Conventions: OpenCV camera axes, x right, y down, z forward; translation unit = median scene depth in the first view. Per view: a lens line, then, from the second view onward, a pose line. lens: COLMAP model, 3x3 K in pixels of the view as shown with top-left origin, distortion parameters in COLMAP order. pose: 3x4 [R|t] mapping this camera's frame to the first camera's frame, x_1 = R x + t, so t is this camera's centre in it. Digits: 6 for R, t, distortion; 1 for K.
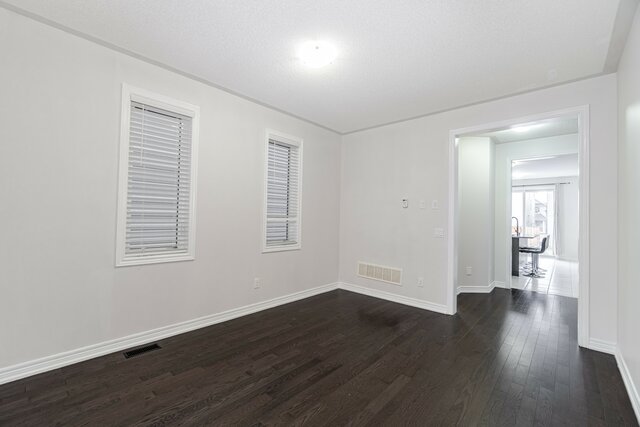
lens RADIAL K [[268.5, 0, 315.4], [0, 268.5, 213.5], [0, 0, 1]] dist [-0.003965, -0.000518]
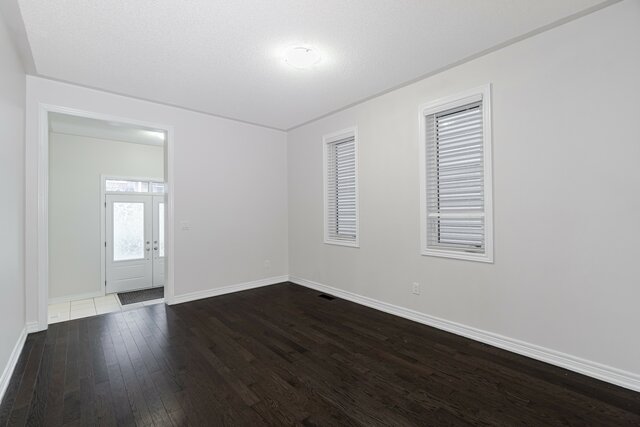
lens RADIAL K [[275.6, 0, 316.3], [0, 275.6, 207.4], [0, 0, 1]] dist [-0.002097, -0.000310]
pose [[-0.101140, -0.038902, -0.994111, 1.047702], [0.018697, 0.998984, -0.040995, 0.039549], [0.994696, -0.022733, -0.100310, 1.137224]]
